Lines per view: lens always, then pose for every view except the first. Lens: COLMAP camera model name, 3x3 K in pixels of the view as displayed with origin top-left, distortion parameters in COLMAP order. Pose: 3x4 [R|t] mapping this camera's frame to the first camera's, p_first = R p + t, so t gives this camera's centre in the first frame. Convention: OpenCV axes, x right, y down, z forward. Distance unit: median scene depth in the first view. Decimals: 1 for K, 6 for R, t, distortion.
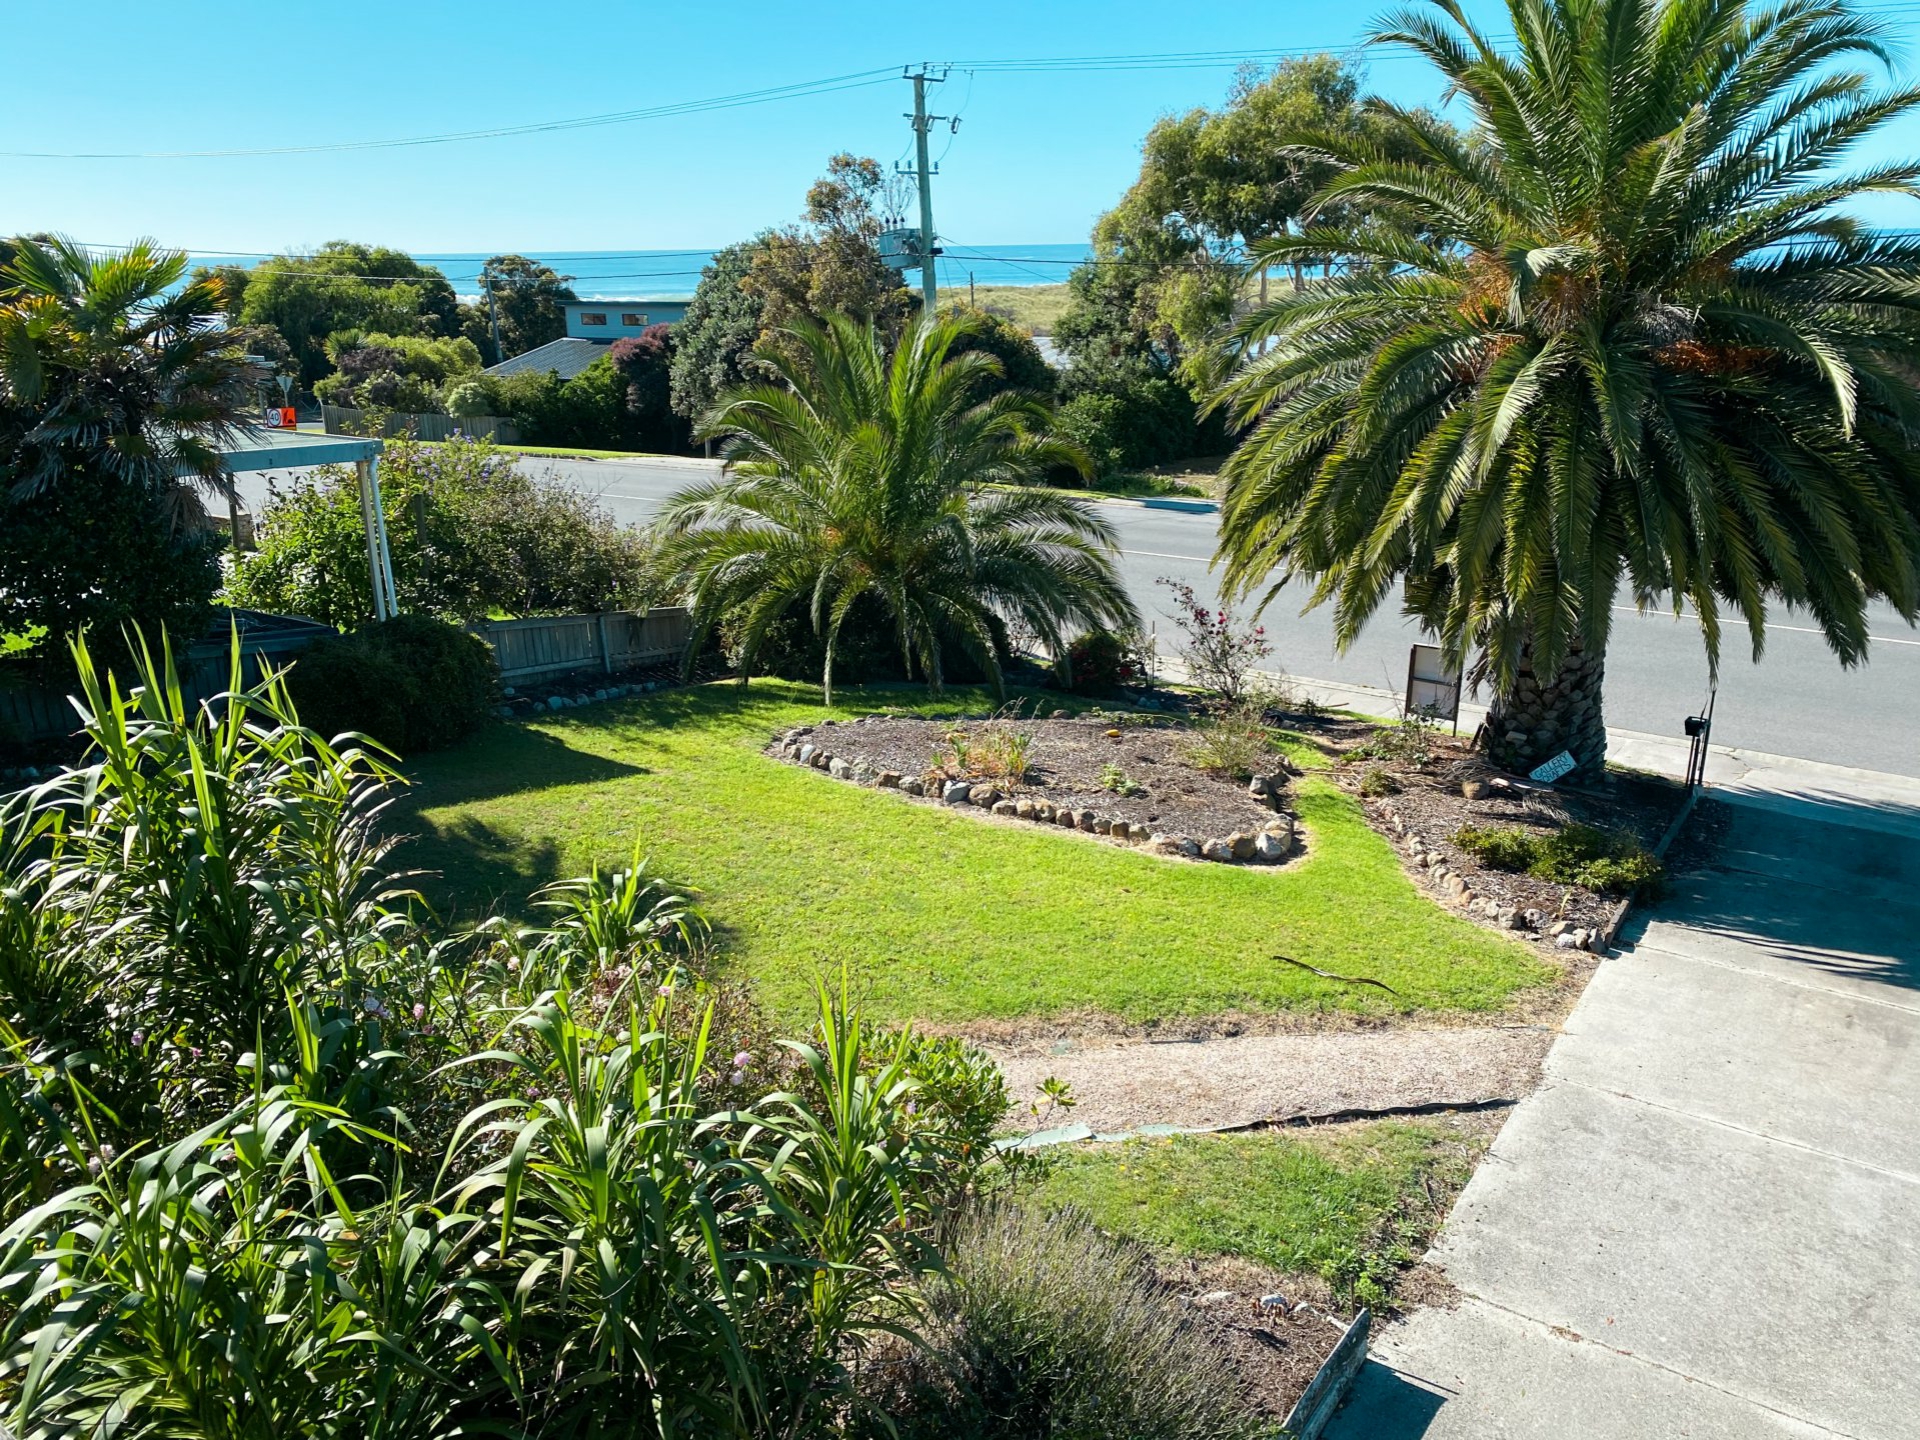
lens RADIAL K [[1494.6, 0, 957.5], [0, 1494.6, 712.9], [0, 0, 1]] dist [0.040843, -0.047801]
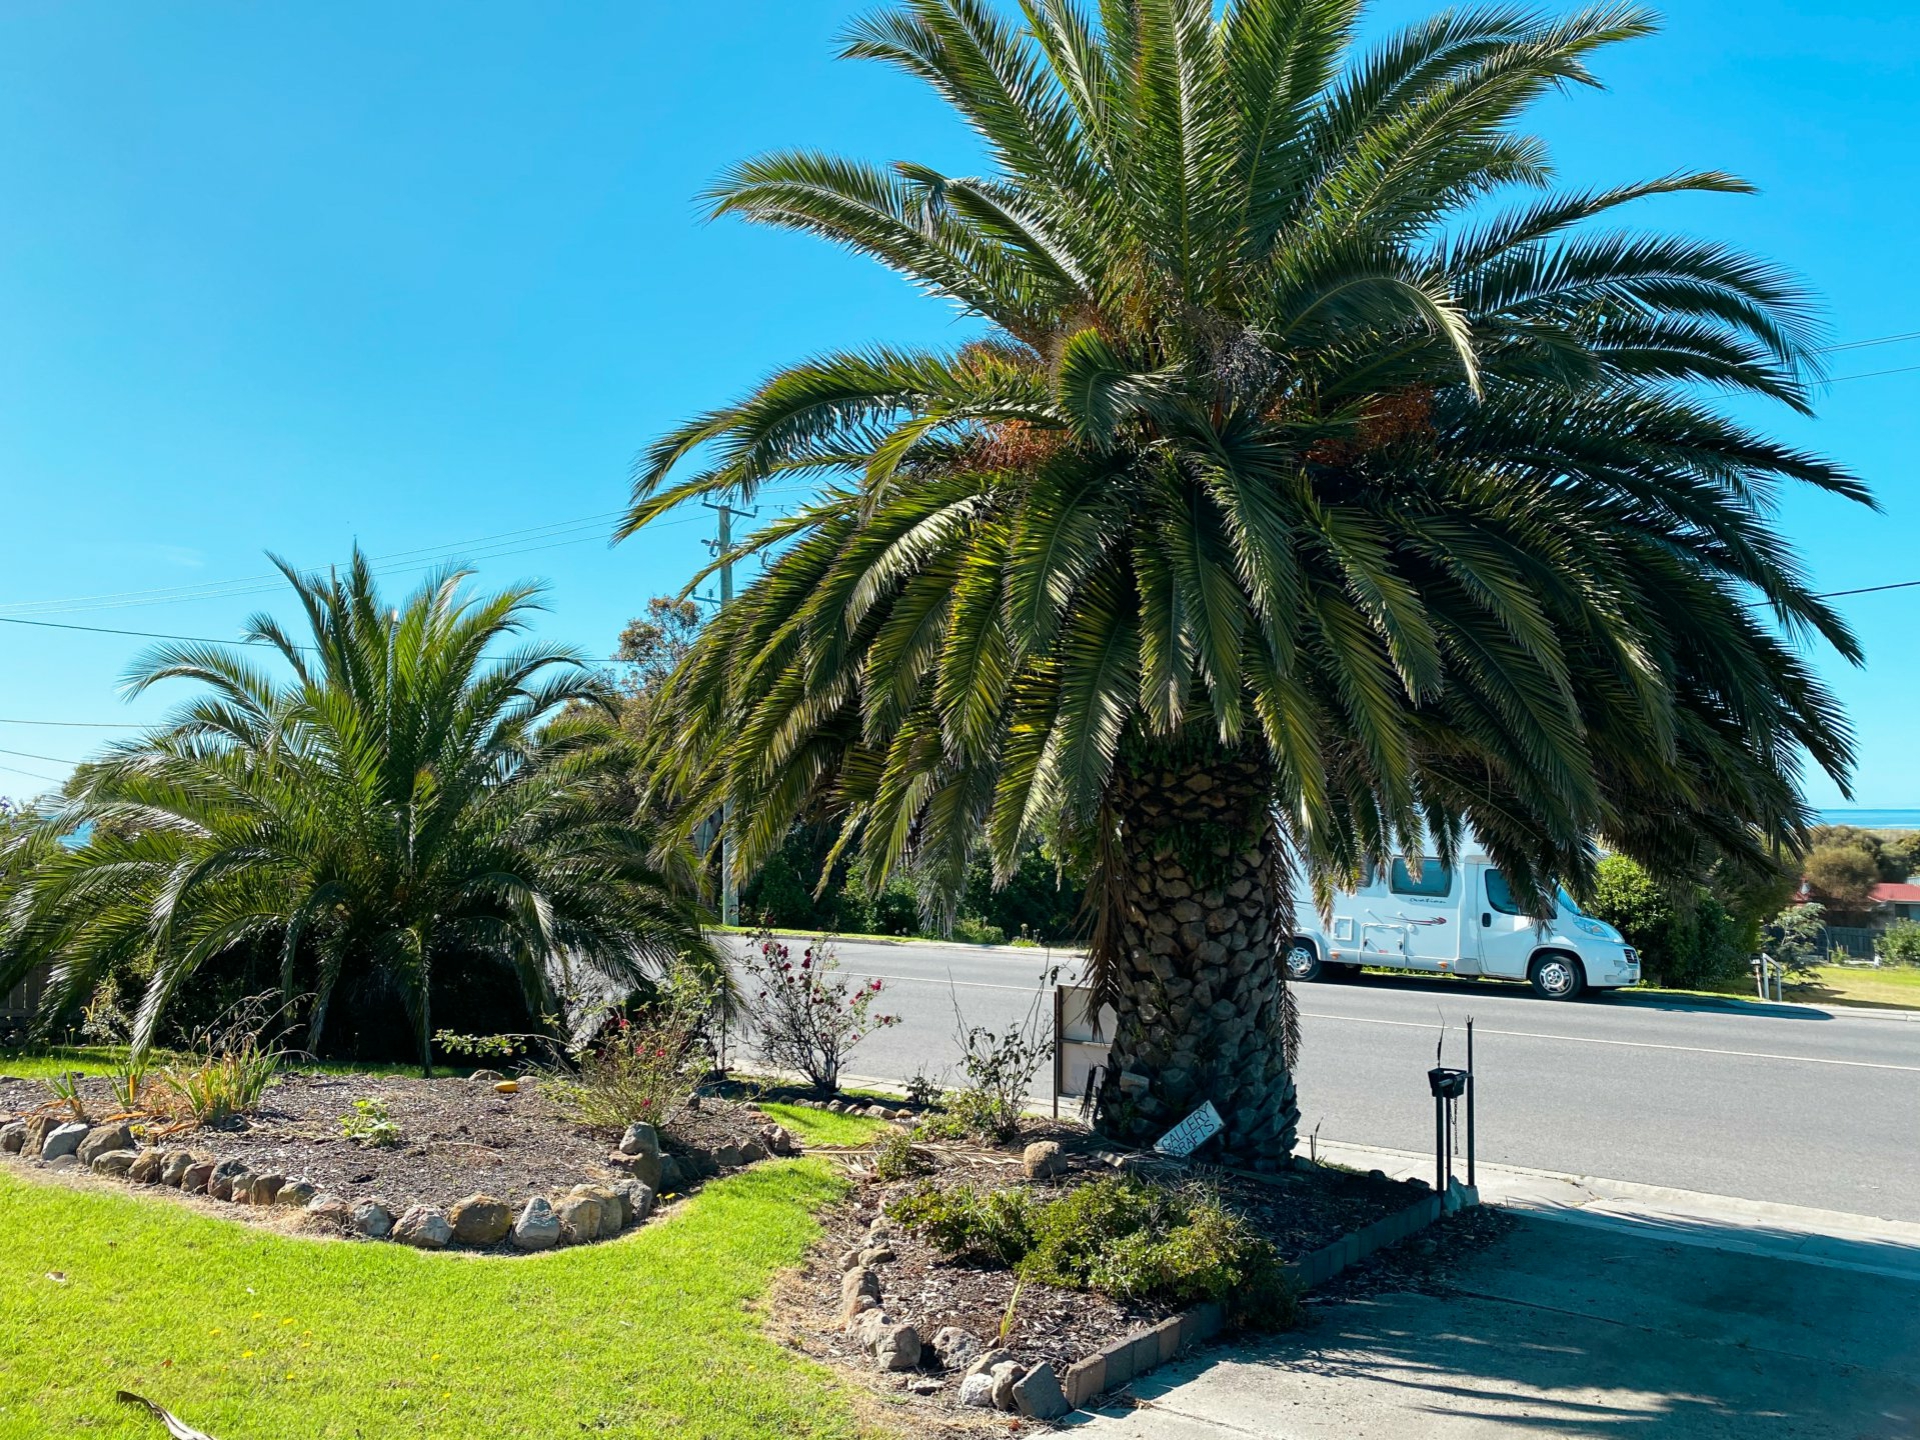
lens RADIAL K [[1494.6, 0, 957.5], [0, 1494.6, 712.9], [0, 0, 1]] dist [0.040843, -0.047801]
pose [[0.999892, 0.014658, 0.000583, 0.320783], [-0.013457, 0.932315, -0.361396, 0.101950], [-0.005841, 0.361349, 0.932412, 0.420937]]
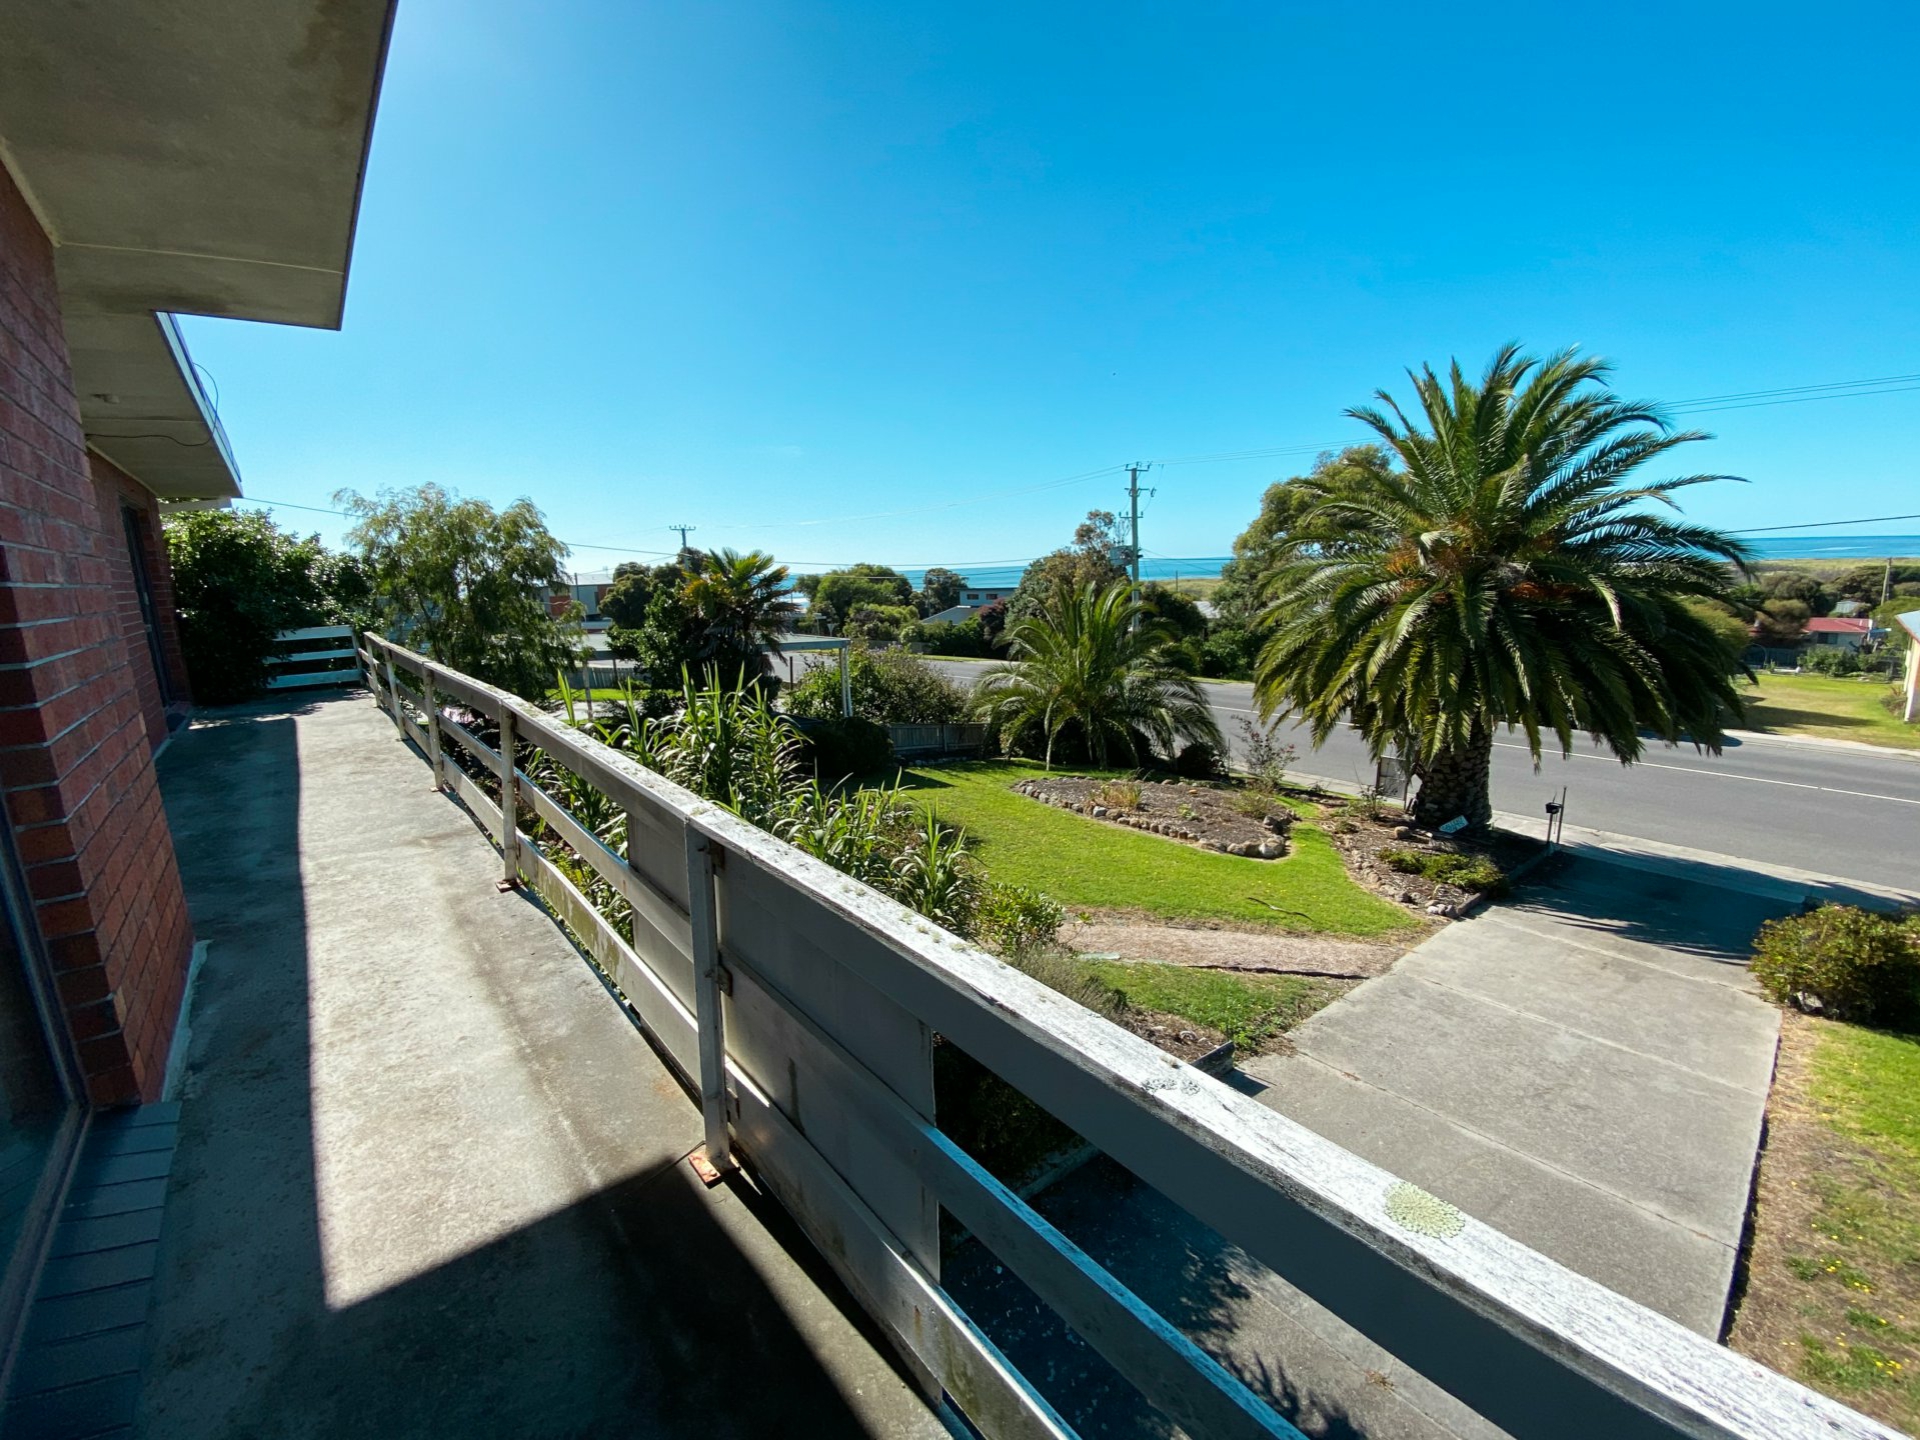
lens RADIAL K [[789.2, 0, 905.1], [0, 789.2, 725.6], [0, 0, 1]] dist [-0.026296, -0.000600]
pose [[0.947051, 0.036487, -0.319003, 0.081055], [-0.067536, 0.993932, -0.086818, 0.046113], [0.313900, 0.103765, 0.943769, -0.070762]]
